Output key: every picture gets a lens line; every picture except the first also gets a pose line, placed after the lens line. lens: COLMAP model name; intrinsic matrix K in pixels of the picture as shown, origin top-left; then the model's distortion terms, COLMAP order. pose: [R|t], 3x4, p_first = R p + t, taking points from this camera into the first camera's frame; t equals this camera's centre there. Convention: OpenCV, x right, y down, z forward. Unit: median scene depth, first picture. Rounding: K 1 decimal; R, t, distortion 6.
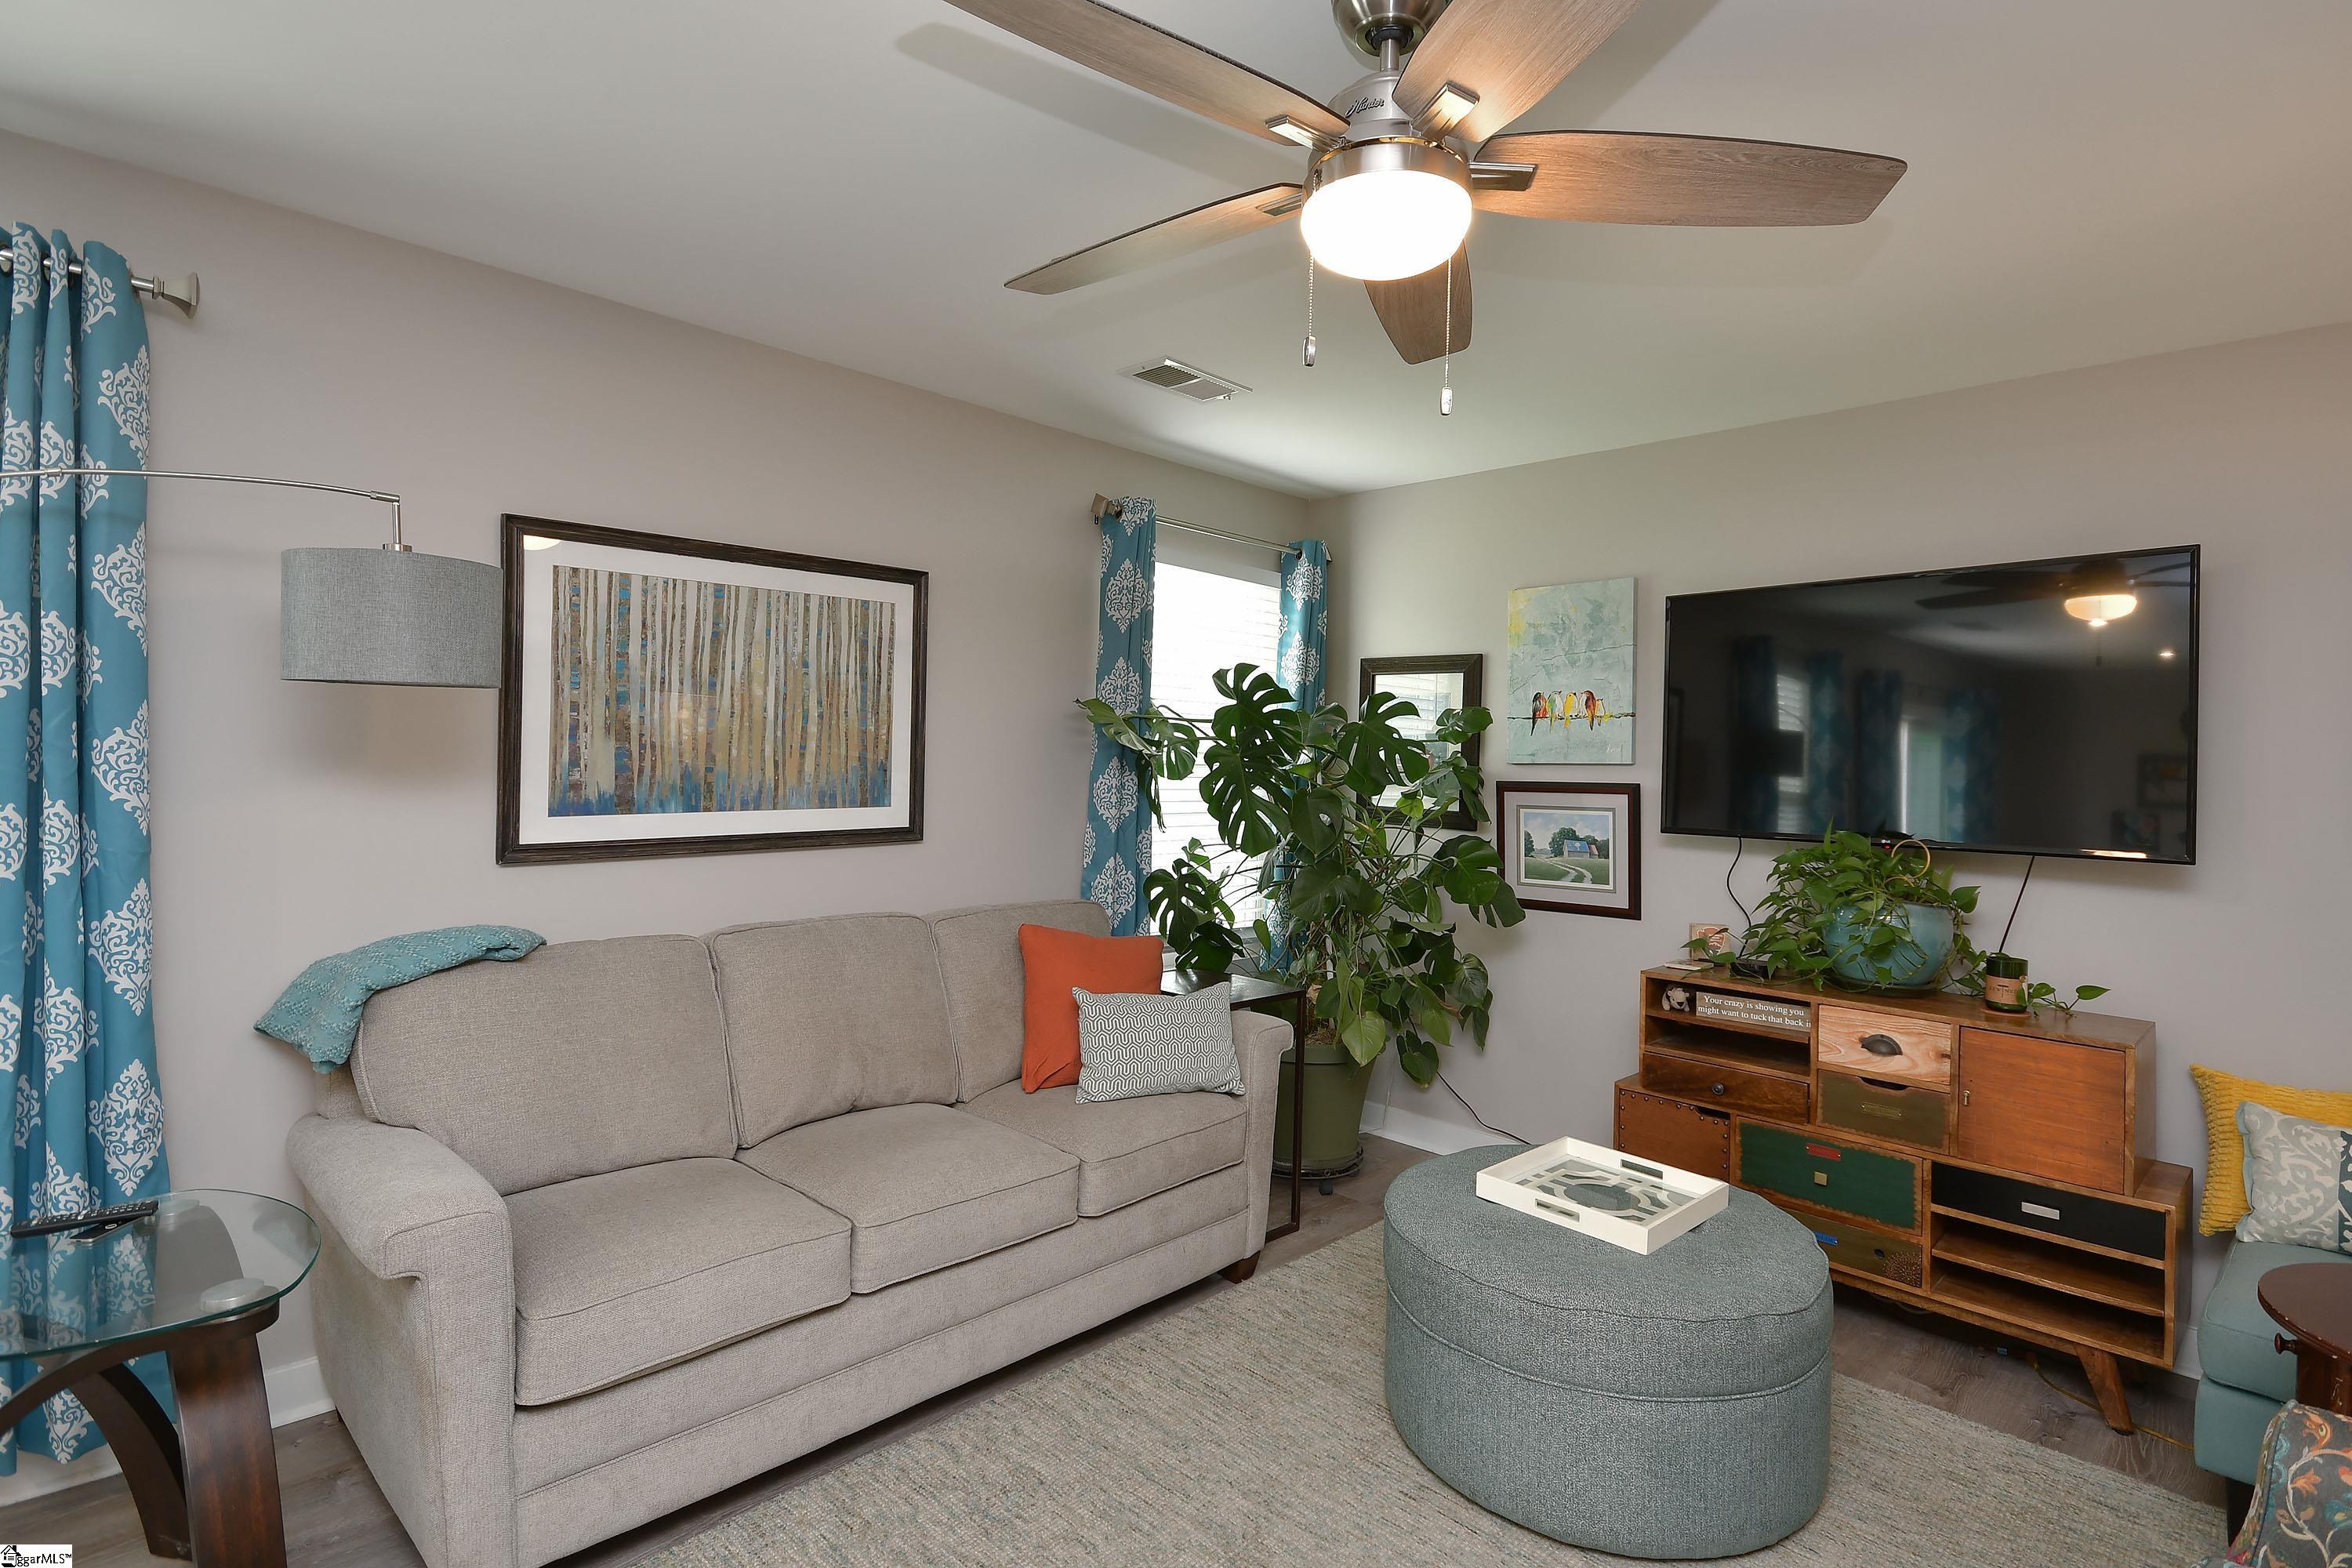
lens RADIAL K [[1104.6, 0, 1193.8], [0, 1104.6, 789.0], [0, 0, 1]] dist [0.011148, -0.006499]
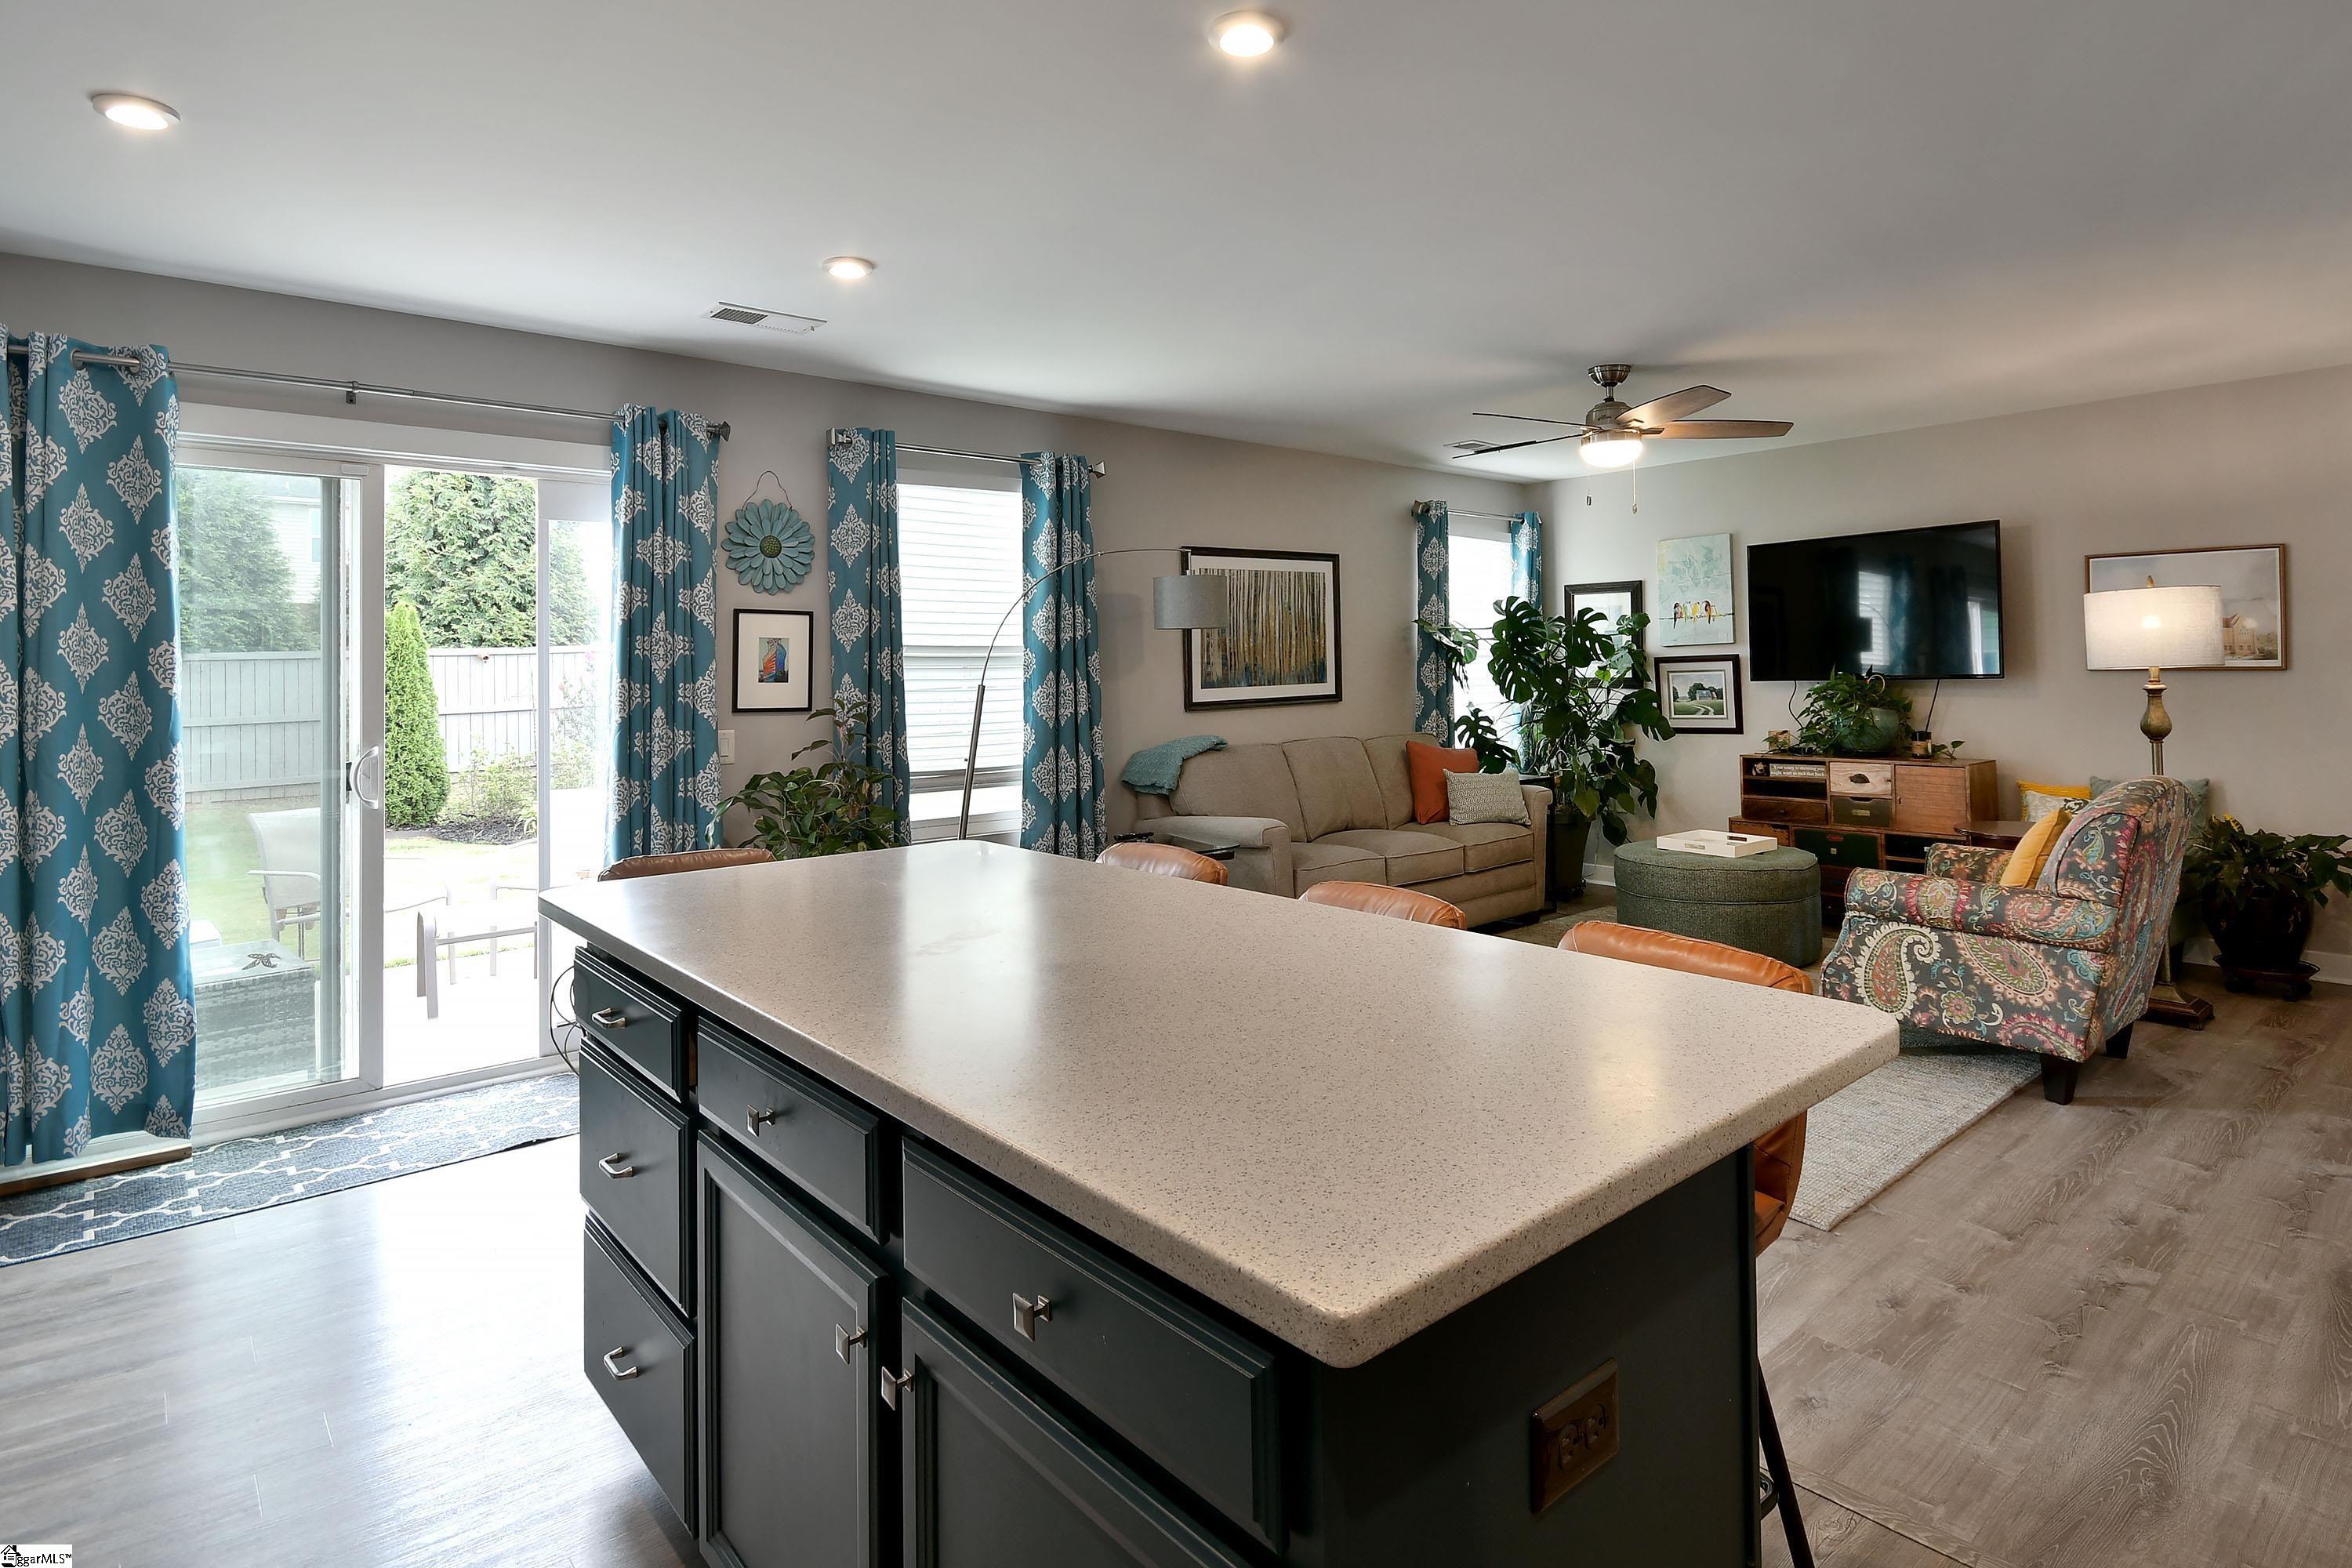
lens RADIAL K [[959.2, 0, 1369.3], [0, 959.2, 695.9], [0, 0, 1]] dist [0.001360, 0.000032]
pose [[0.998971, -0.043257, -0.013643, -0.152745], [0.043376, 0.999022, 0.008566, 0.022506], [0.013259, -0.009149, 0.999870, -0.497907]]
